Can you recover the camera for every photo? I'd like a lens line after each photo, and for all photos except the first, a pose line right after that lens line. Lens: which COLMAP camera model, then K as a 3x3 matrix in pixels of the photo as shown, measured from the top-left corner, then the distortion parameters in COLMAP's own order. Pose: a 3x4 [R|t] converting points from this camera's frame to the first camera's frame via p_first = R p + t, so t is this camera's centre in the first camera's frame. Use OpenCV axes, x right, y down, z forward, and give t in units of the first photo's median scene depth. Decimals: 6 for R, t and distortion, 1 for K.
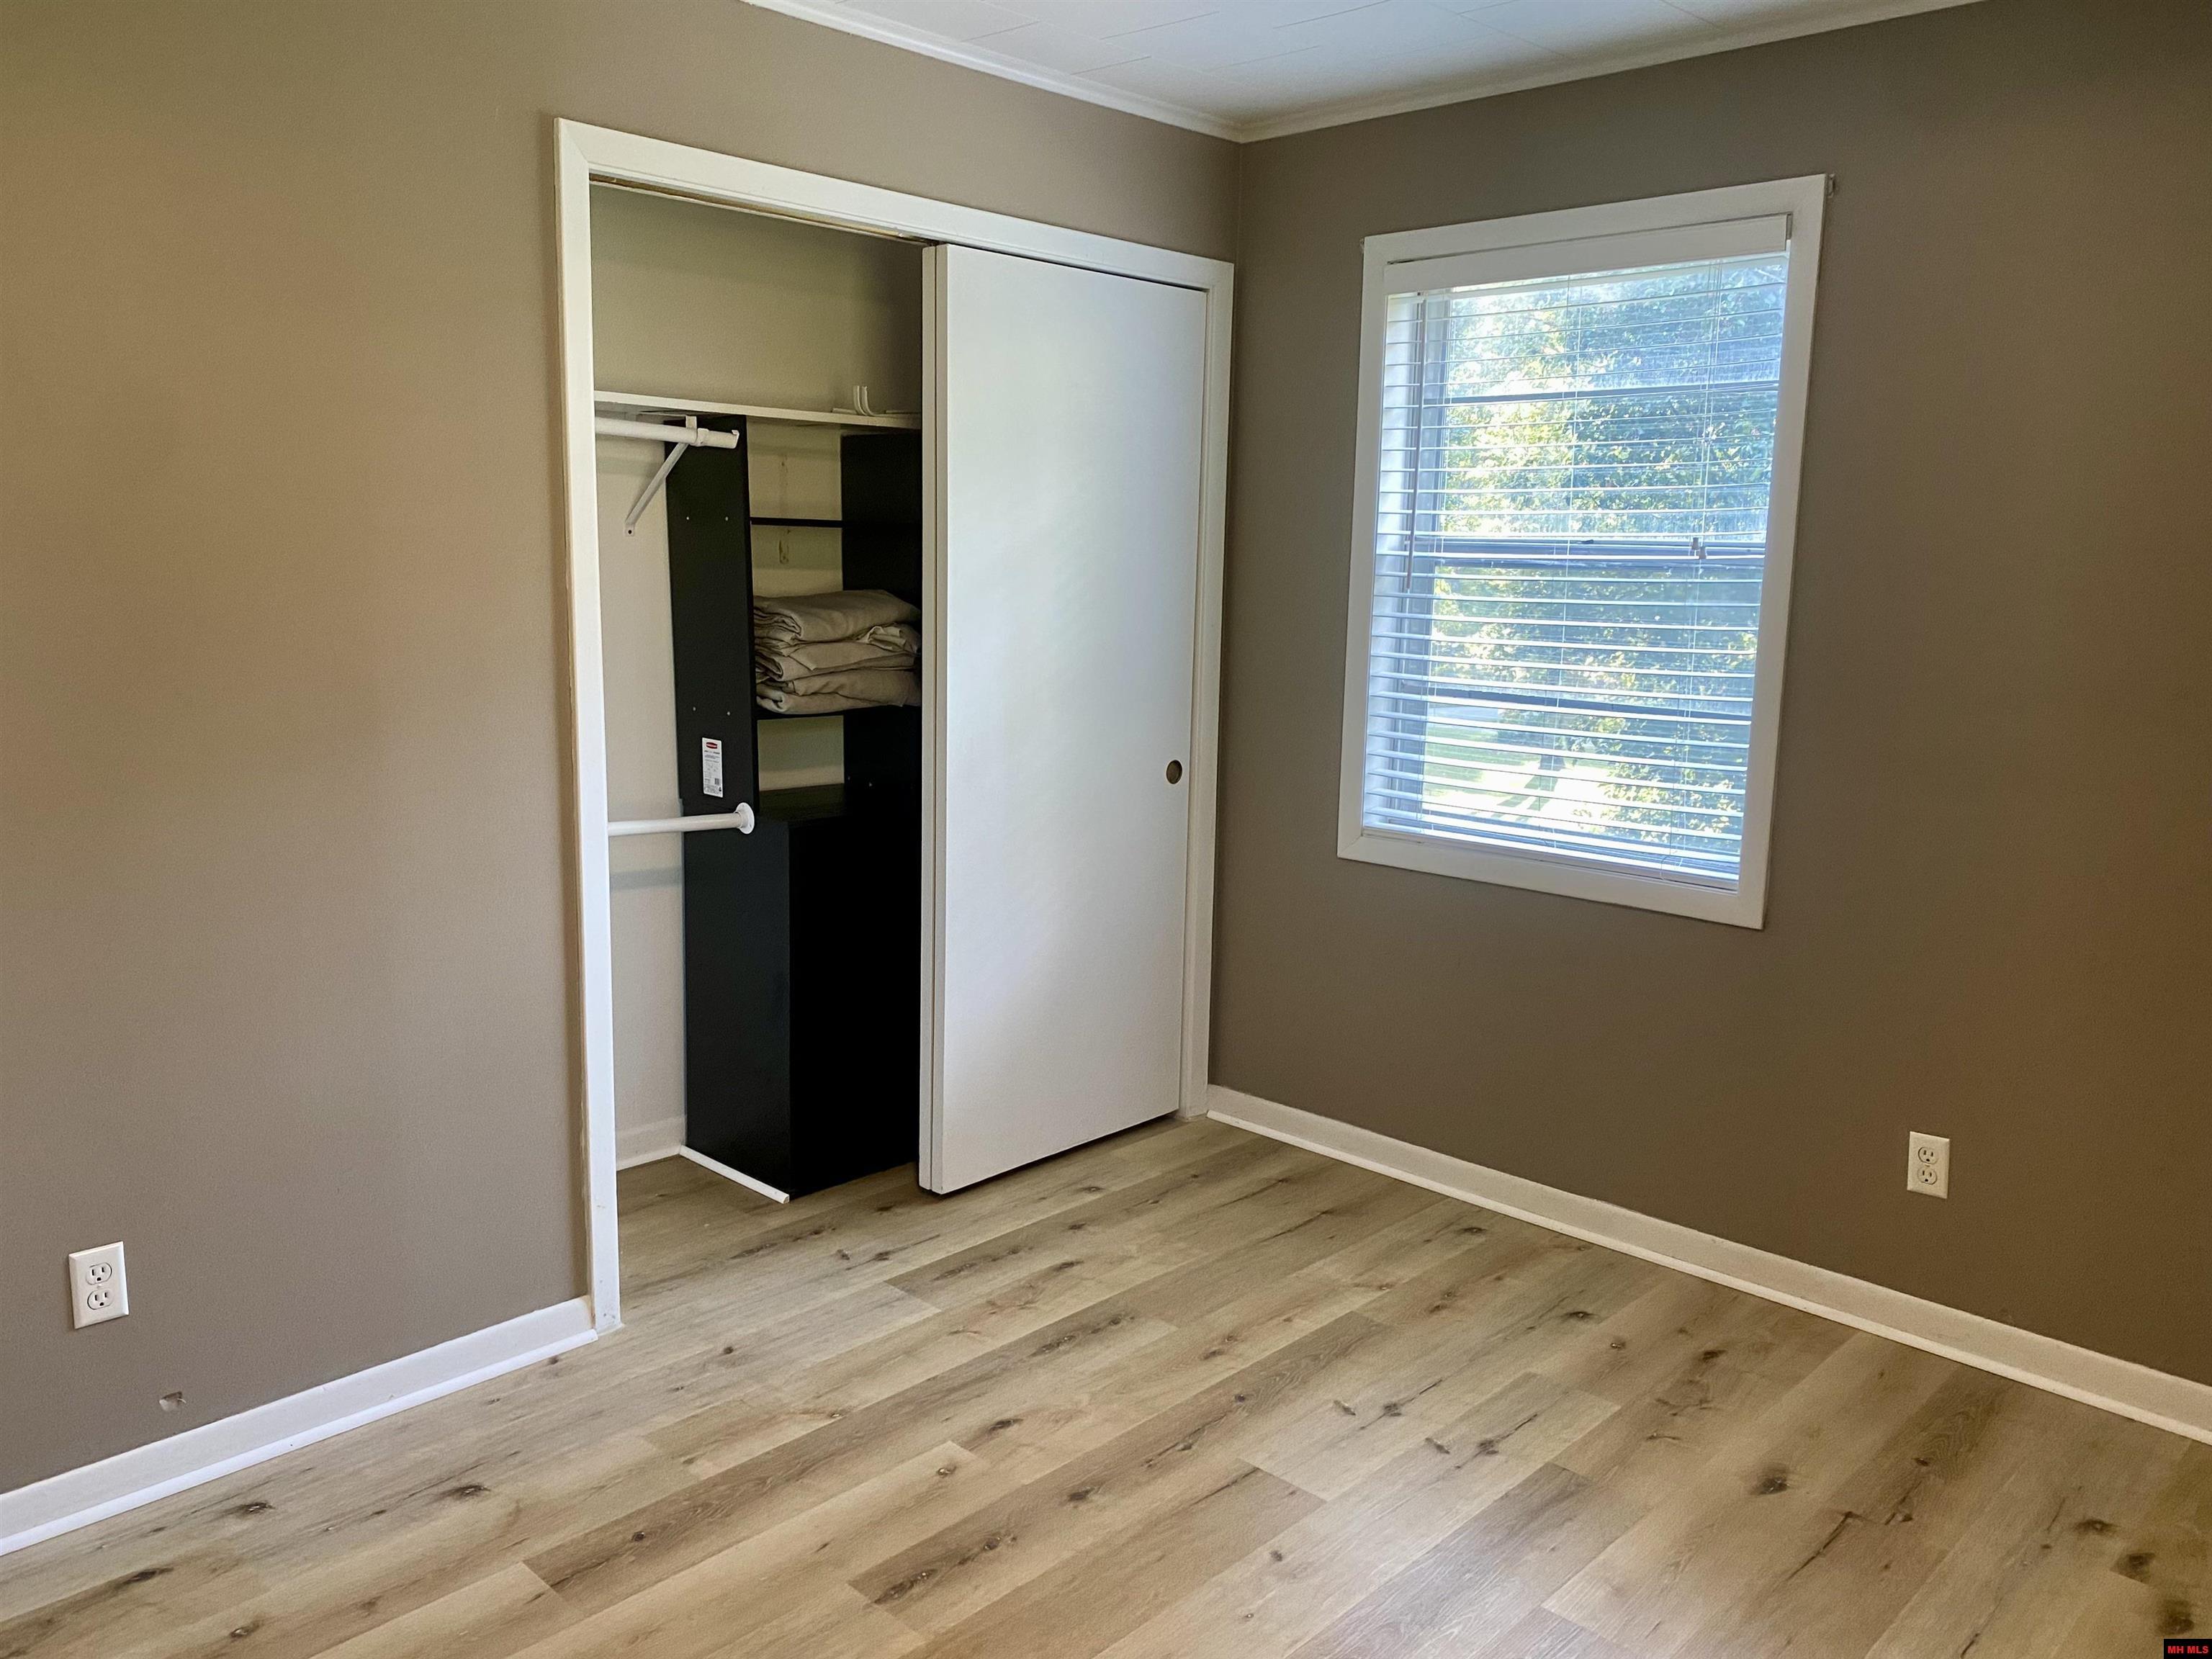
lens RADIAL K [[1663.0, 0, 1106.0], [0, 1663.0, 829.5], [0, 0, 1]] dist [-0.001036, 0.002059]
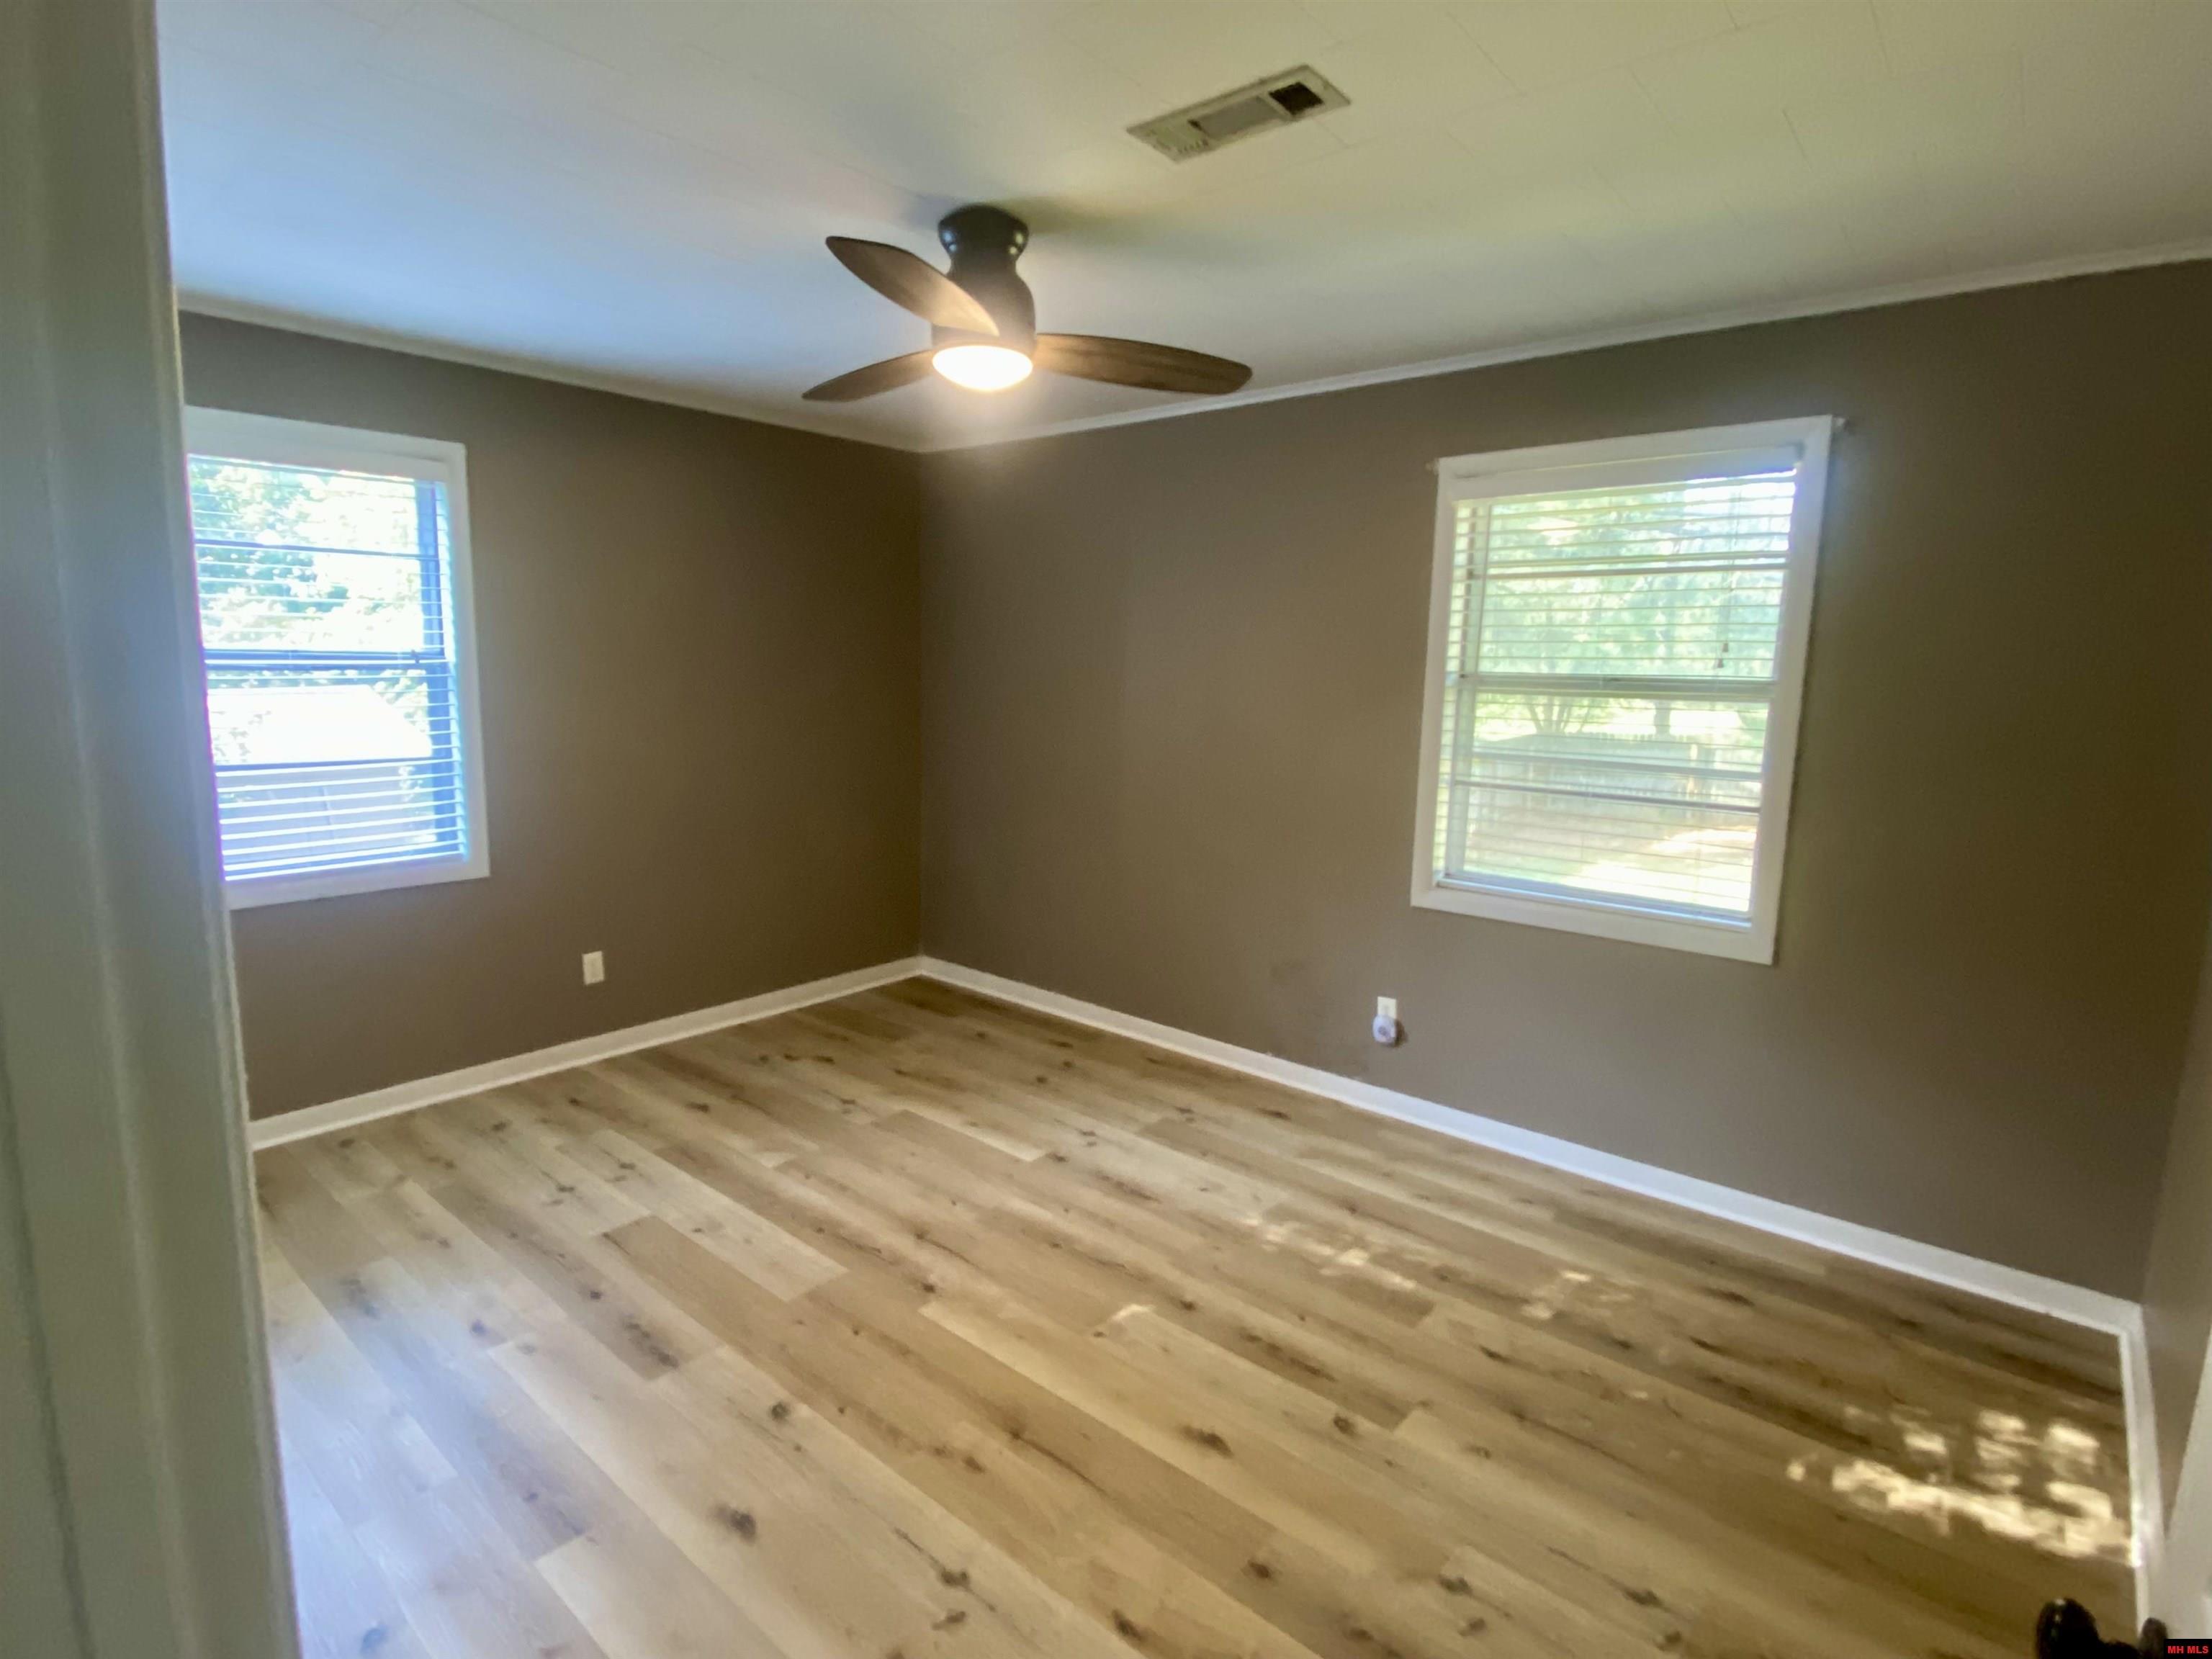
lens RADIAL K [[1093.8, 0, 1106.0], [0, 1093.8, 829.5], [0, 0, 1]] dist [0.000691, 0.000173]
pose [[-0.070137, -0.173006, 0.982420, -0.876790], [0.140384, 0.973333, 0.181428, -0.119911], [-0.987610, 0.150641, -0.043980, 0.471114]]
